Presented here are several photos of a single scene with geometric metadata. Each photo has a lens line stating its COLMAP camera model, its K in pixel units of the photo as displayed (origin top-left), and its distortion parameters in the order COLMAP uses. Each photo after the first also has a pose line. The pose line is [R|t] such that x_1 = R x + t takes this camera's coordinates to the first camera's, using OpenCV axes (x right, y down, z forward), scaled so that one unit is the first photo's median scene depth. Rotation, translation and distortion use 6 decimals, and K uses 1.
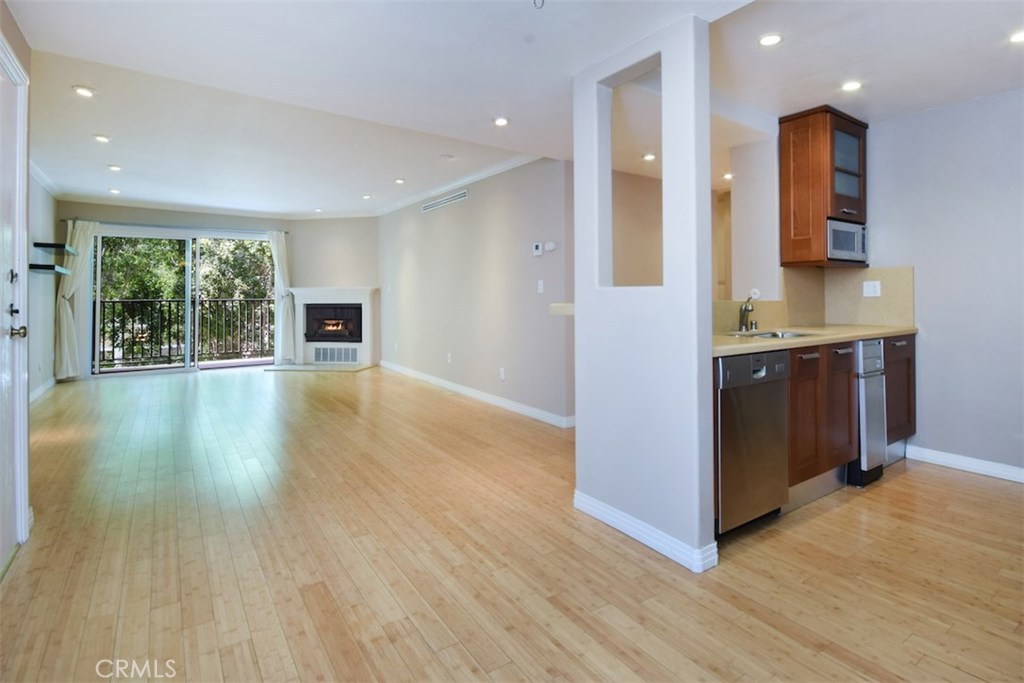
lens RADIAL K [[516.8, 0, 536.4], [0, 516.8, 282.2], [0, 0, 1]] dist [-0.026222, 0.000888]
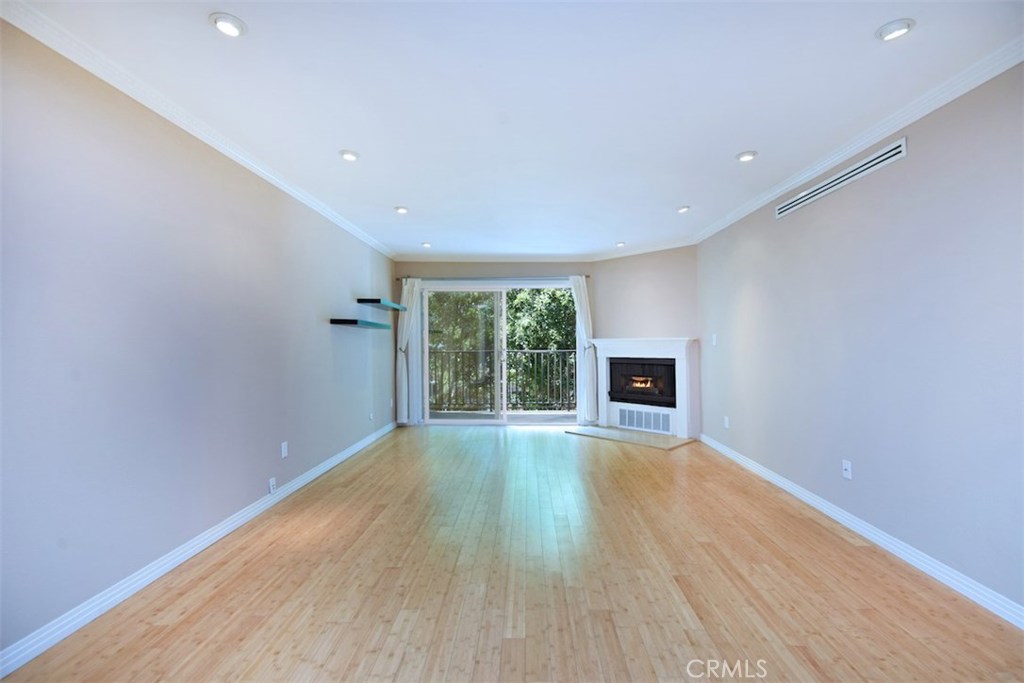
lens RADIAL K [[470.4, 0, 518.1], [0, 470.4, 344.8], [0, 0, 1]] dist [0.009519, -0.001384]
pose [[0.807009, 0.000984, -0.590538, -0.106802], [0.017594, 0.999515, 0.025709, -0.002129], [0.590276, -0.031137, 0.806600, 0.276419]]
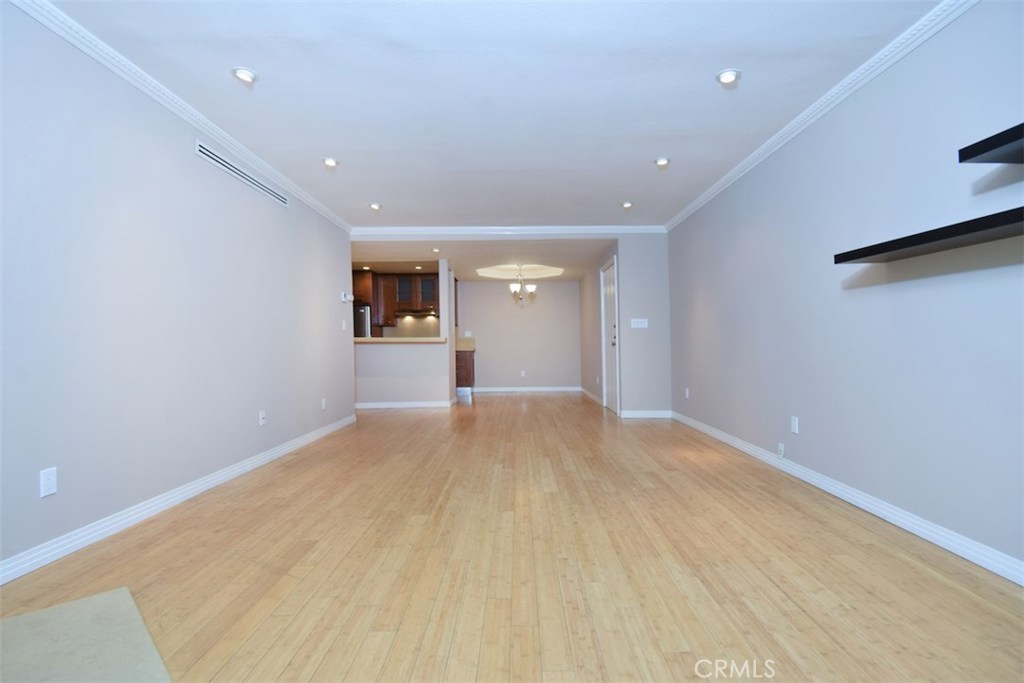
lens RADIAL K [[506.7, 0, 512.4], [0, 506.7, 342.2], [0, 0, 1]] dist [0.000001, -0.000010]
pose [[-0.817897, 0.002213, 0.575360, -0.597809], [-0.013595, 0.999639, -0.023170, 0.047447], [-0.575204, -0.026773, -0.817572, 0.995872]]
